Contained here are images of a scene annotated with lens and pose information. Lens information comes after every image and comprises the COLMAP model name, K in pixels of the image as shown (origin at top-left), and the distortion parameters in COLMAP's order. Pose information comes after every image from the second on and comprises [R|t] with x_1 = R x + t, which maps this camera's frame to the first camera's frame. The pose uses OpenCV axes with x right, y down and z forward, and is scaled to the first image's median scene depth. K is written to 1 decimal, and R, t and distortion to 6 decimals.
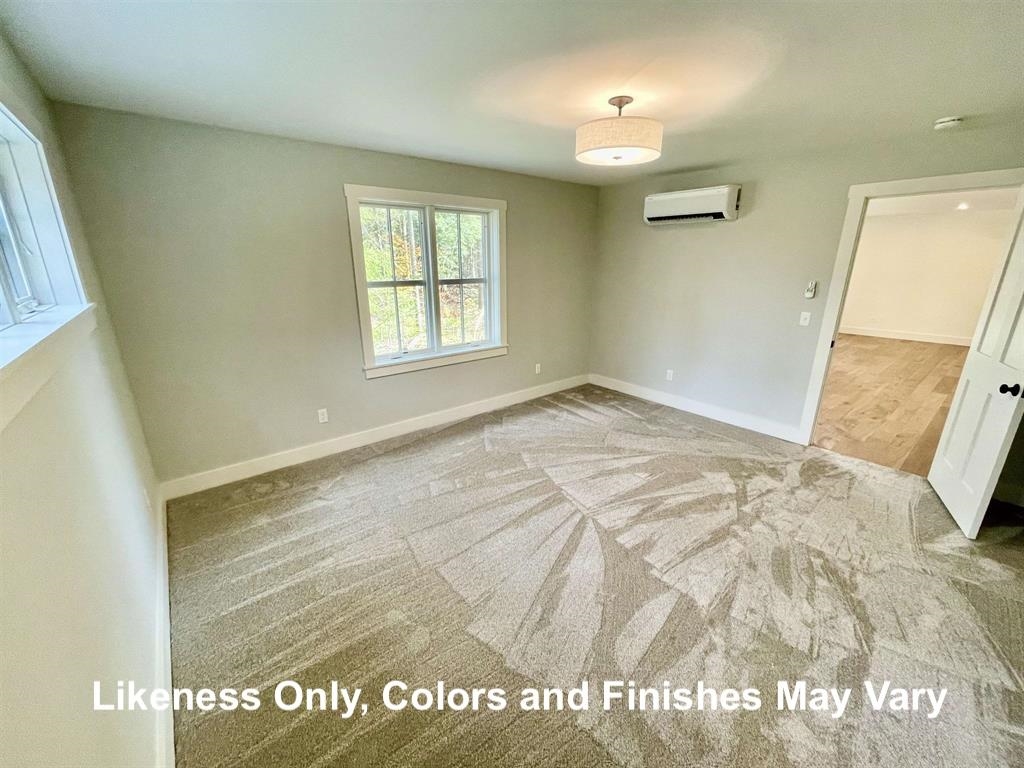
lens RADIAL K [[416.1, 0, 515.1], [0, 416.1, 385.8], [0, 0, 1]] dist [0.002901, -0.000698]
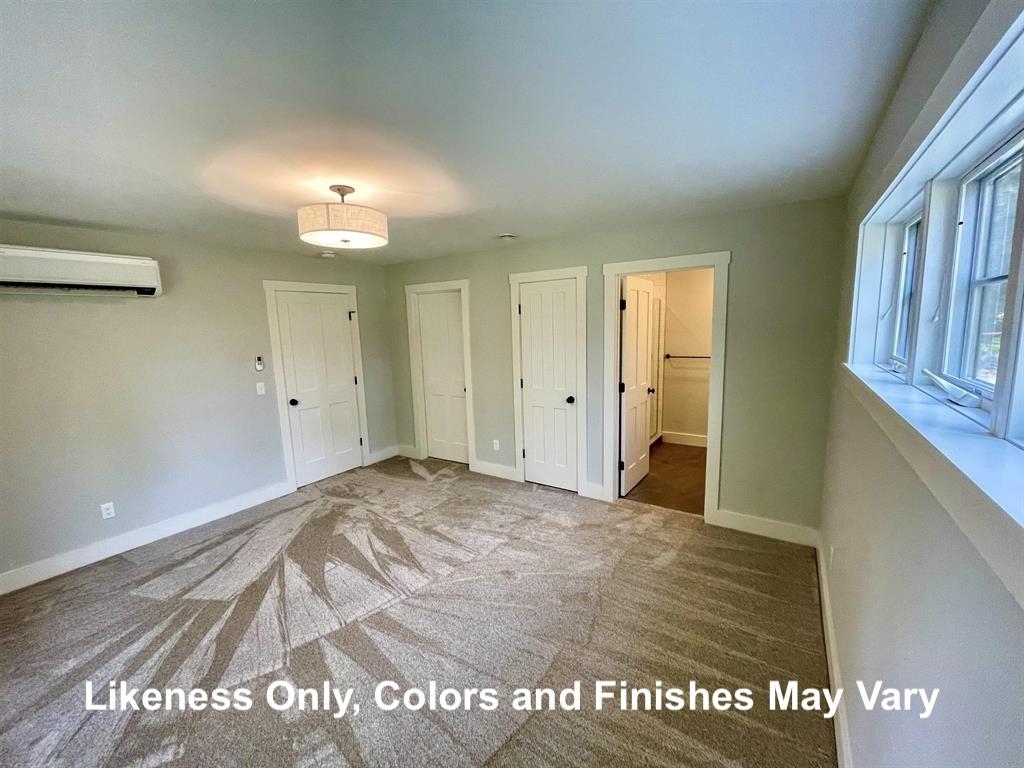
lens RADIAL K [[416.1, 0, 520.5], [0, 416.1, 378.4], [0, 0, 1]] dist [0.002901, -0.000698]
pose [[-0.306811, -0.111916, 0.945168, -0.602418], [0.306283, 0.928628, 0.209380, -0.217373], [-0.901143, 0.353729, -0.250635, 0.673525]]
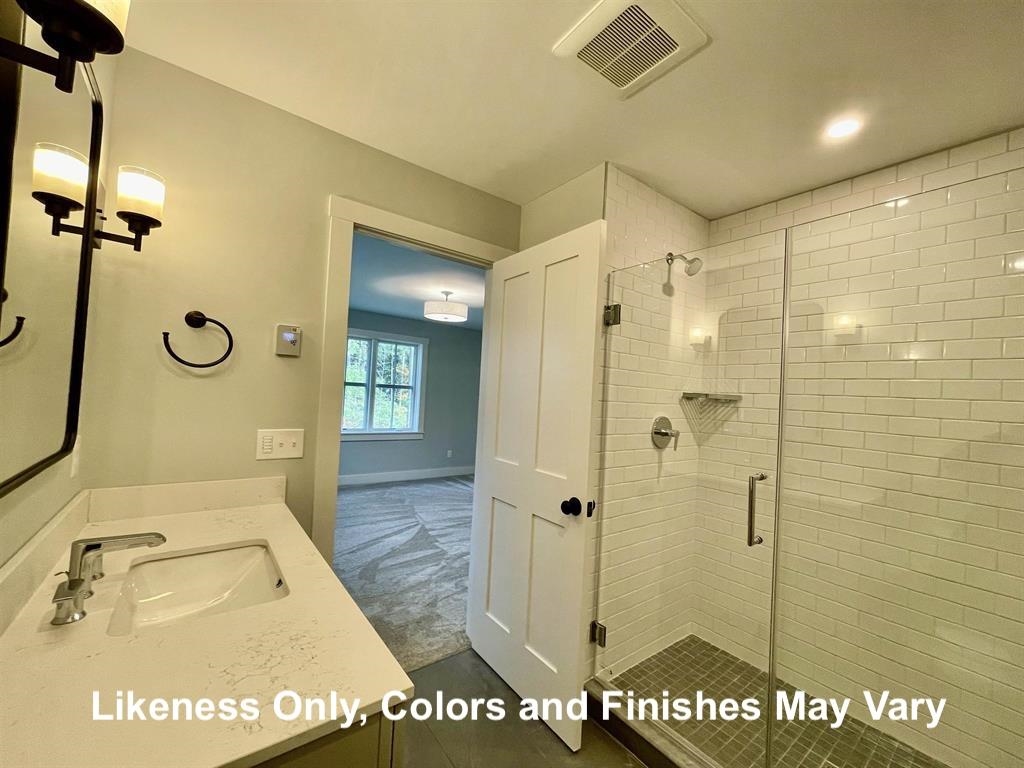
lens RADIAL K [[416.1, 0, 510.3], [0, 416.1, 381.6], [0, 0, 1]] dist [0.002901, -0.000698]
pose [[0.997627, 0.049079, -0.048280, 0.447794], [-0.062133, 0.943889, -0.324366, 0.238305], [0.029652, 0.326596, 0.944699, -0.504643]]
